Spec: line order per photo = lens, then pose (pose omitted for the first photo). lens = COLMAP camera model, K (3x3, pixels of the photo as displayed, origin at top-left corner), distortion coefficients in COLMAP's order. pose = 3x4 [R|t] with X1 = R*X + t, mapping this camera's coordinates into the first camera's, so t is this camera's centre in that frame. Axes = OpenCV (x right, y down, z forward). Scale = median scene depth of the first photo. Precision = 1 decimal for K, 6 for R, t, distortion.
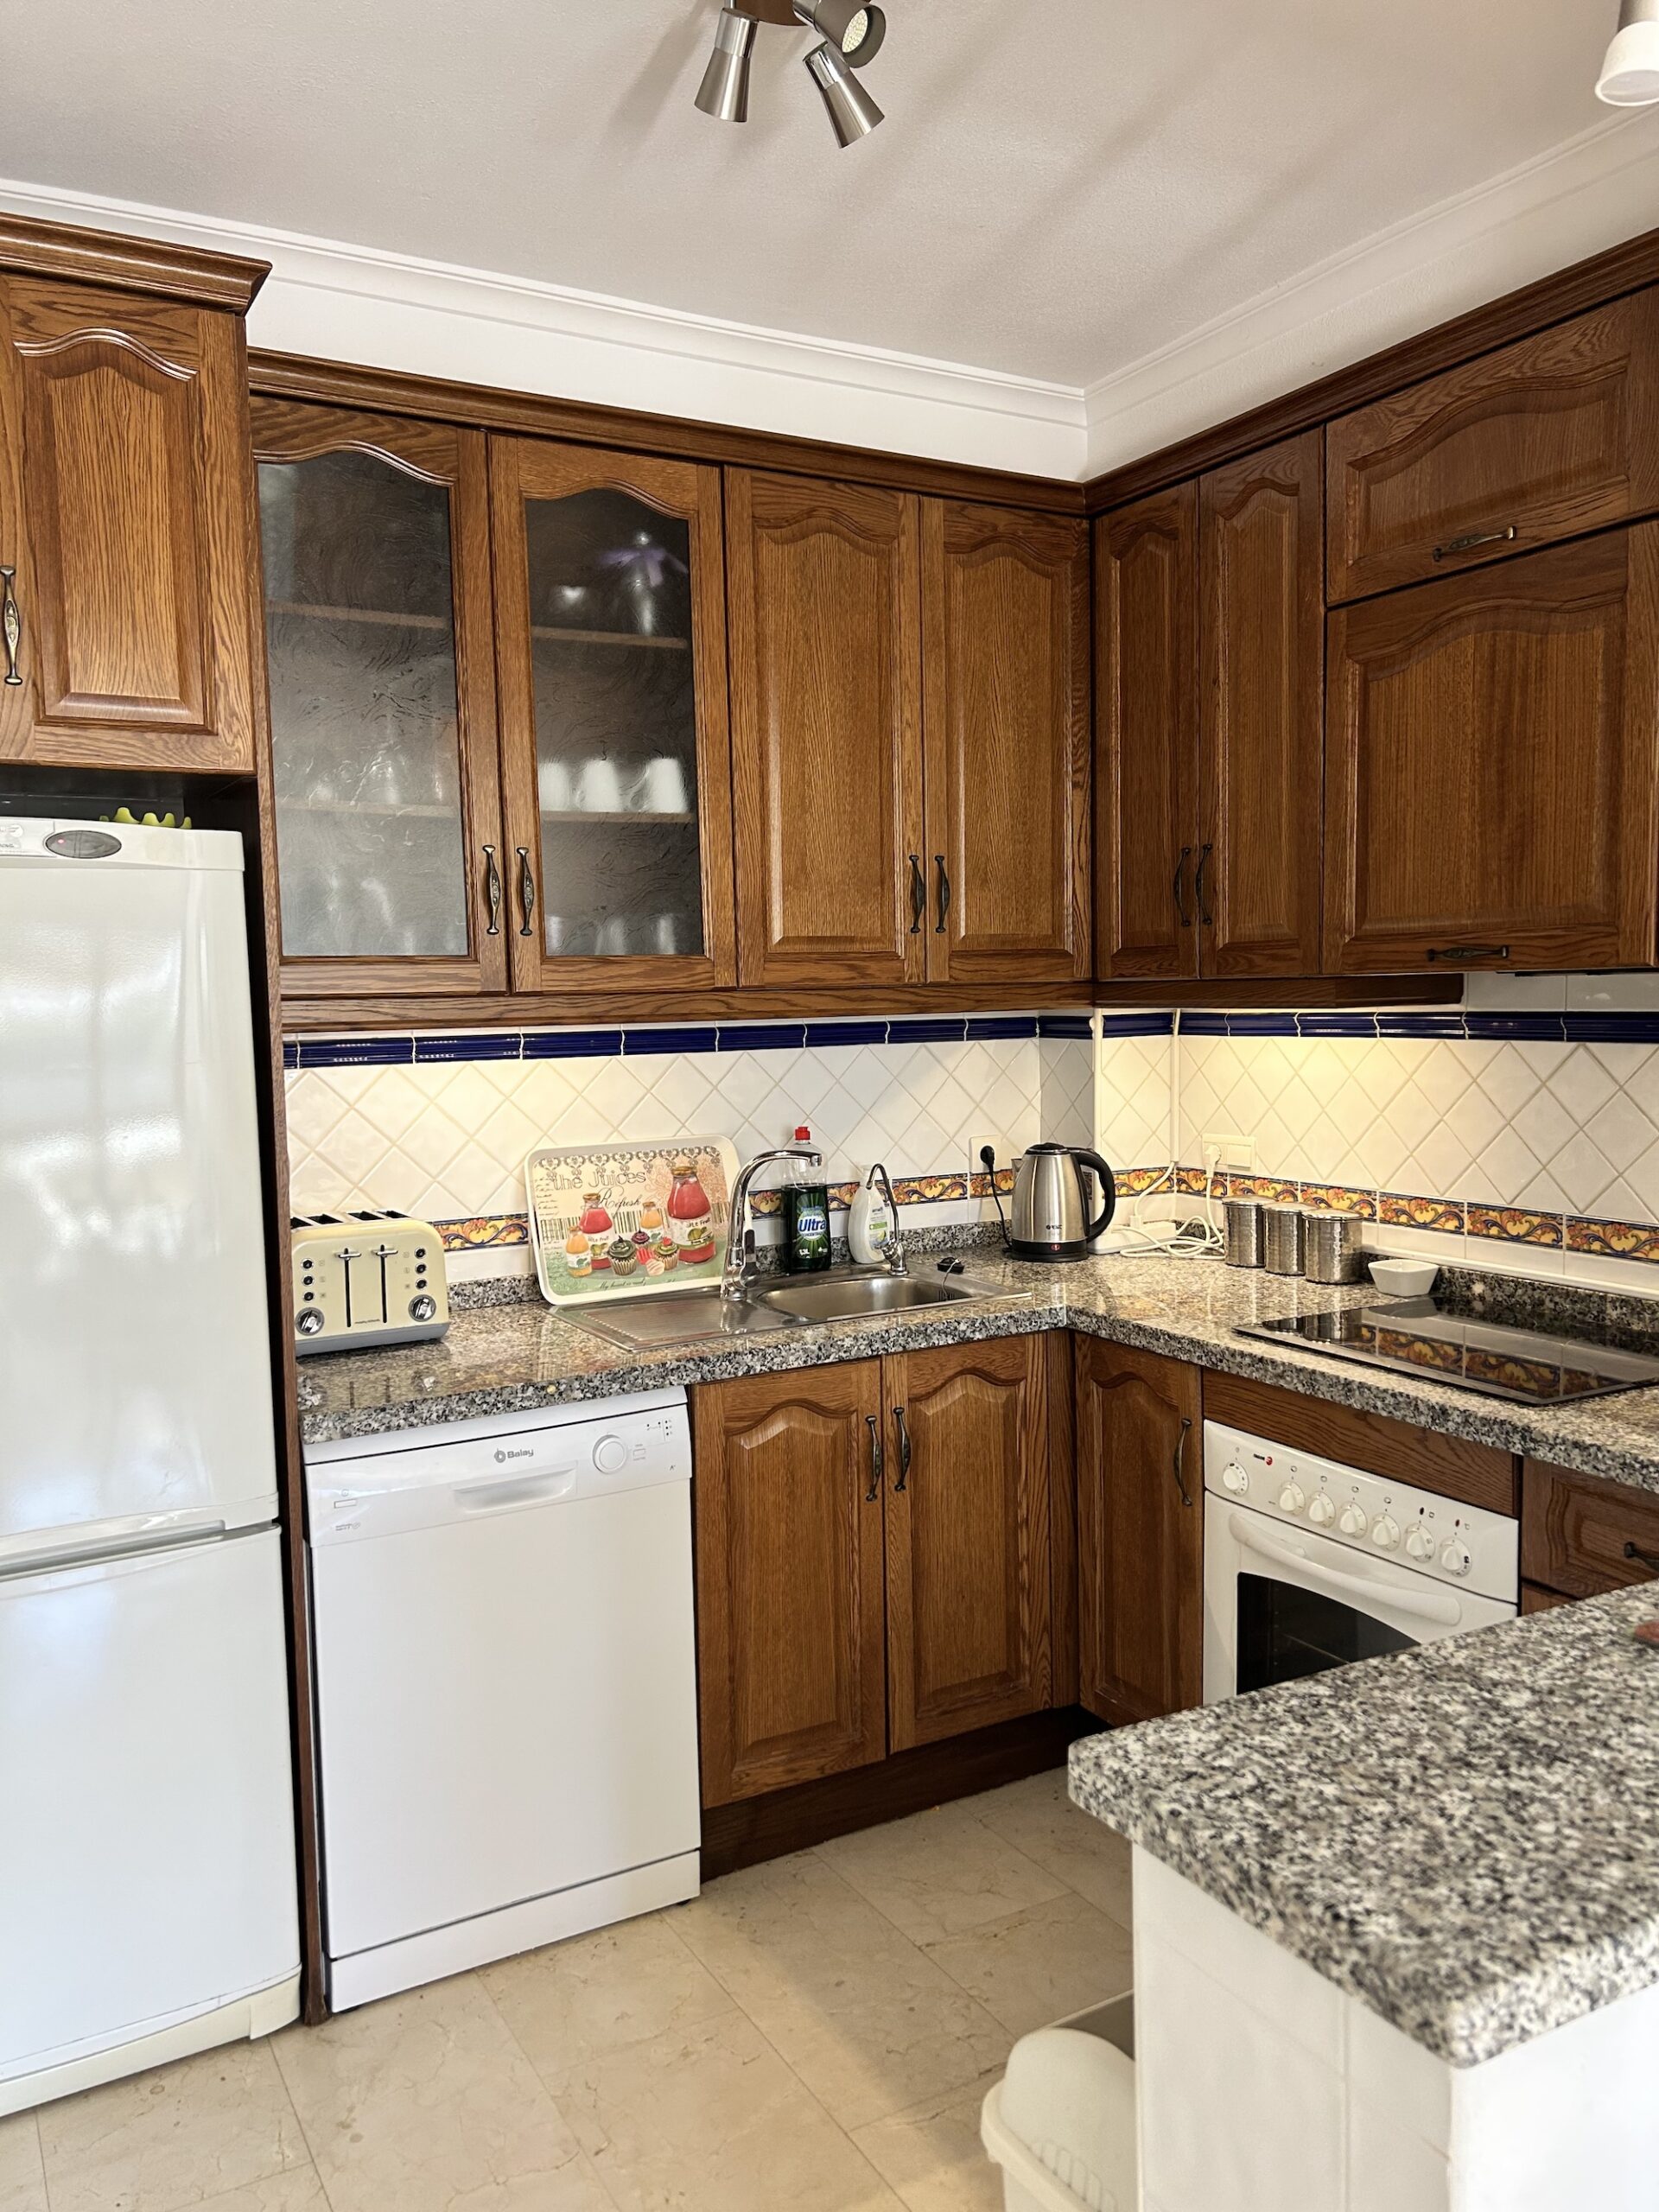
lens RADIAL K [[1681.1, 0, 824.3], [0, 1681.1, 1113.2], [0, 0, 1]] dist [0.127595, -0.134481]
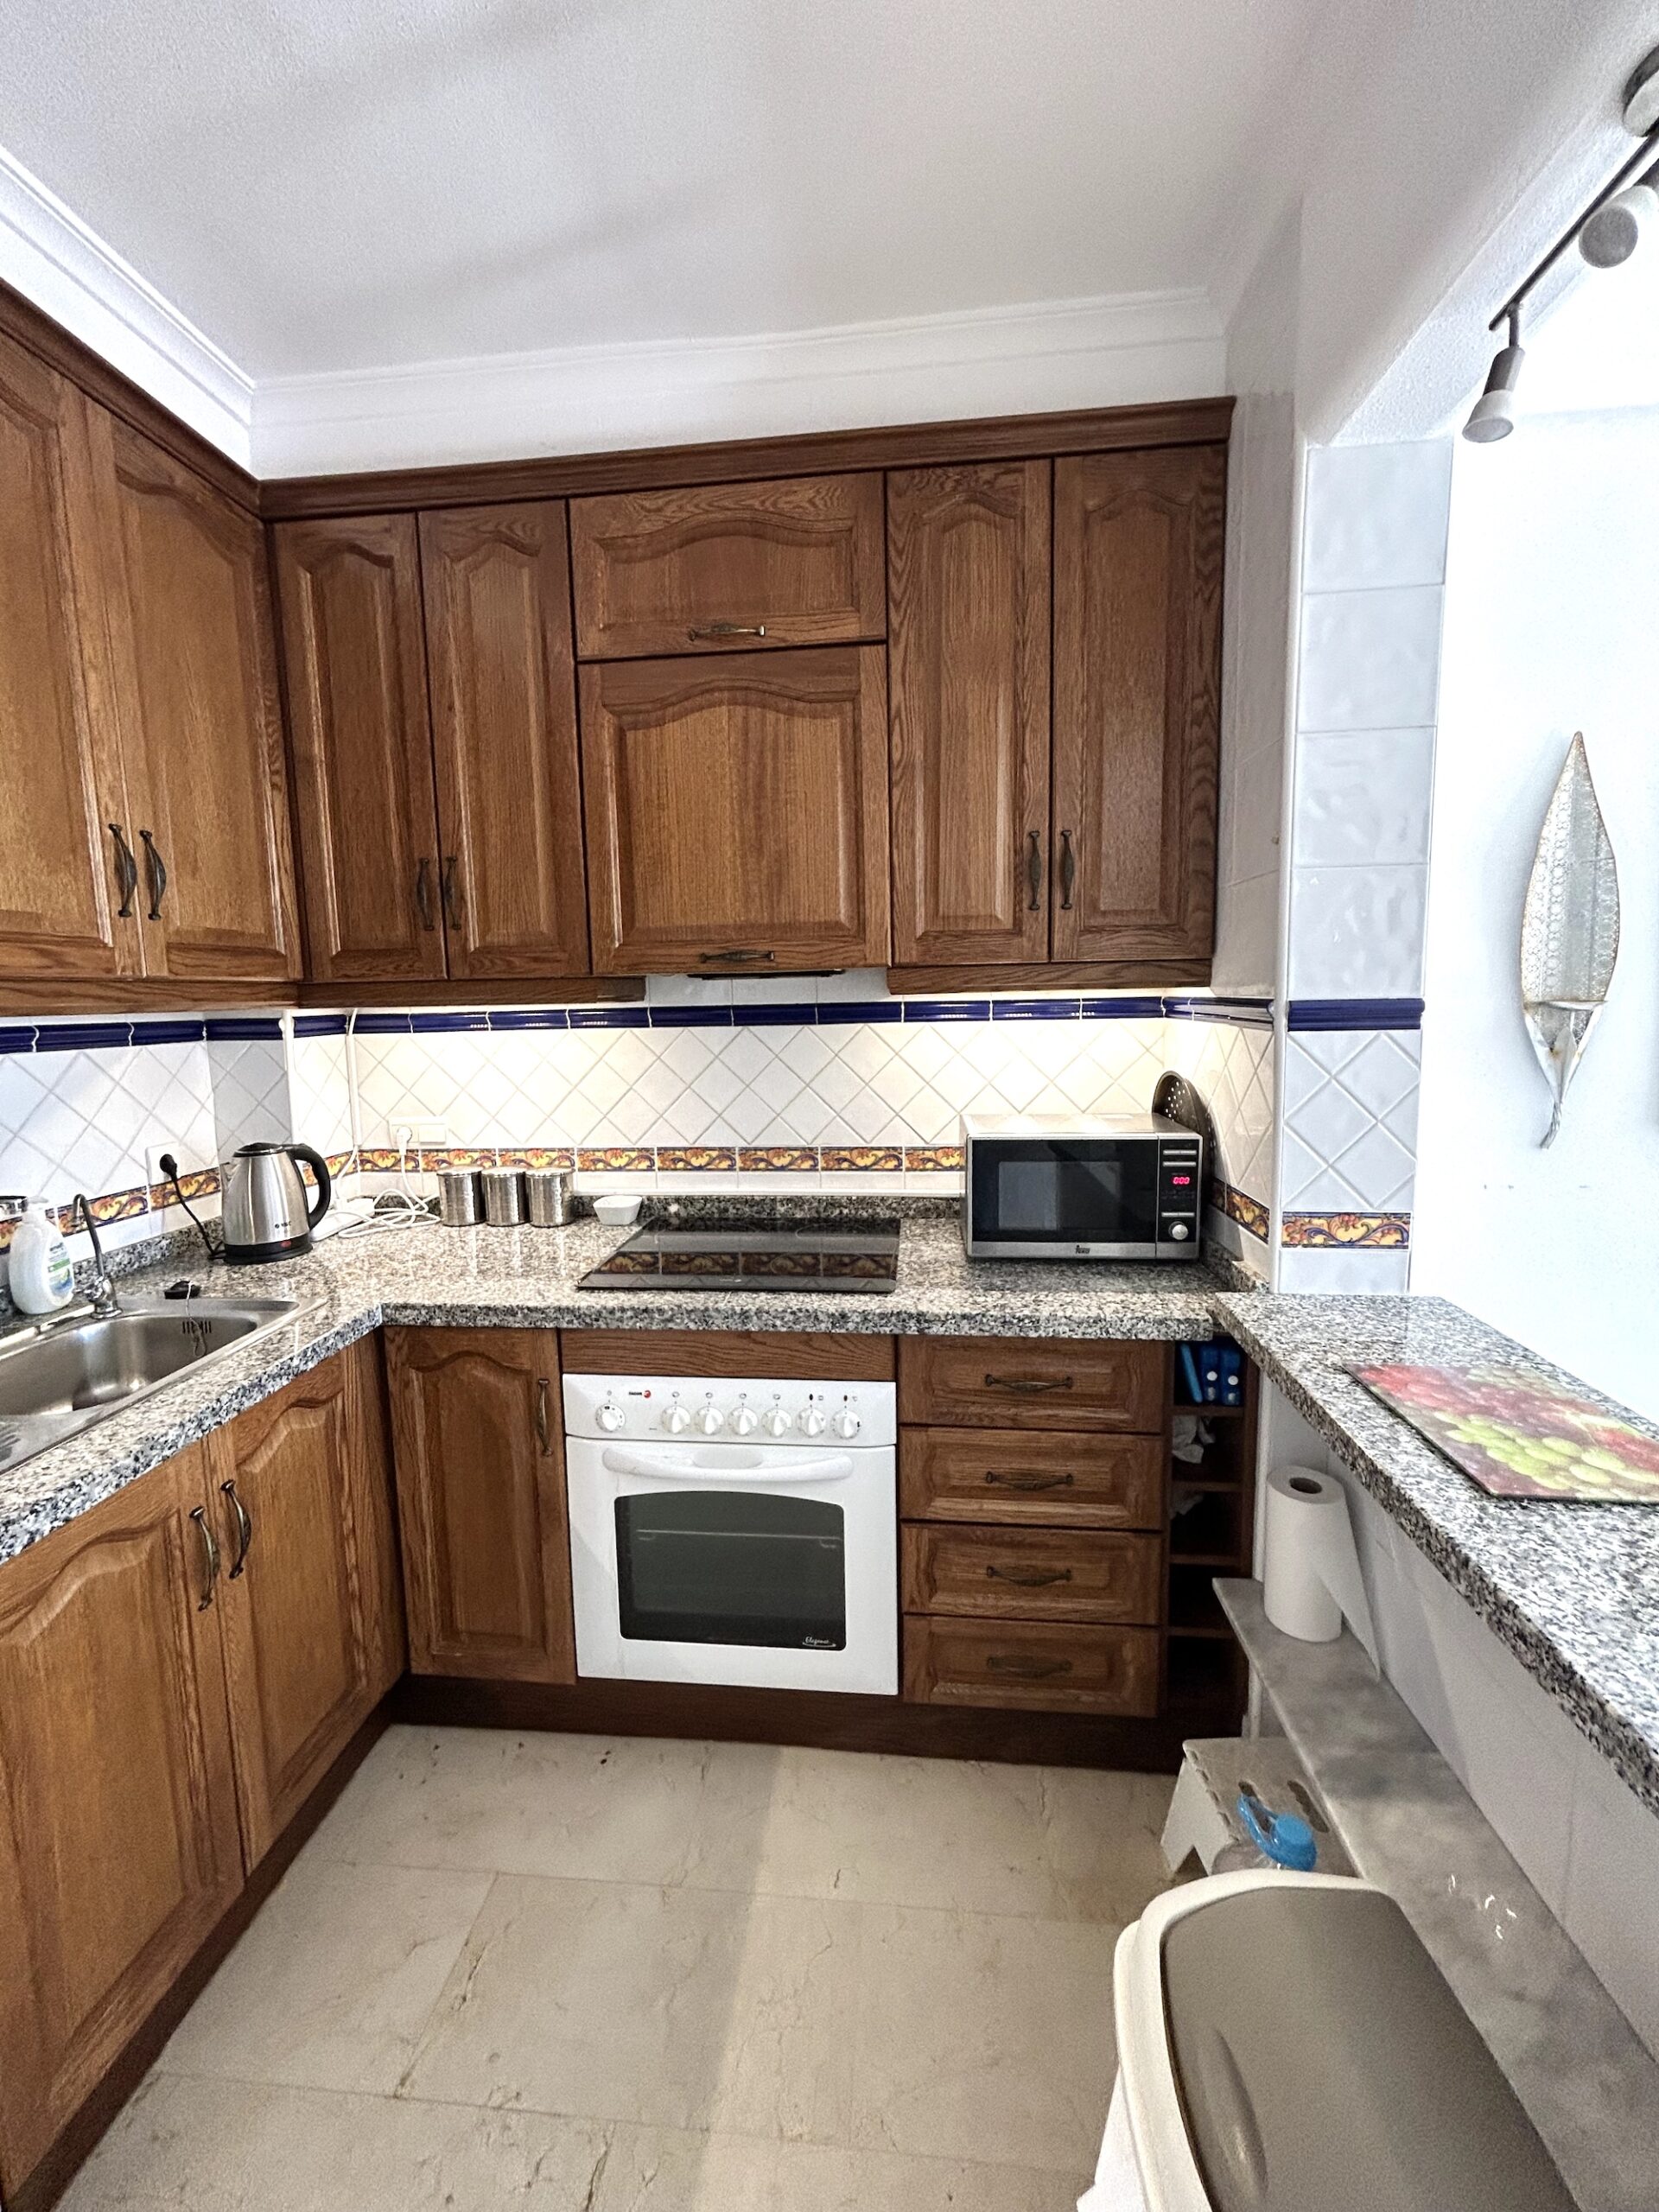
lens RADIAL K [[893.5, 0, 823.7], [0, 893.5, 1094.8], [0, 0, 1]] dist [0.000775, 0.000594]
pose [[0.571246, -0.083352, 0.816536, -0.126957], [0.072798, 0.996055, 0.050747, -0.016024], [-0.817544, 0.030453, 0.575060, 0.482303]]
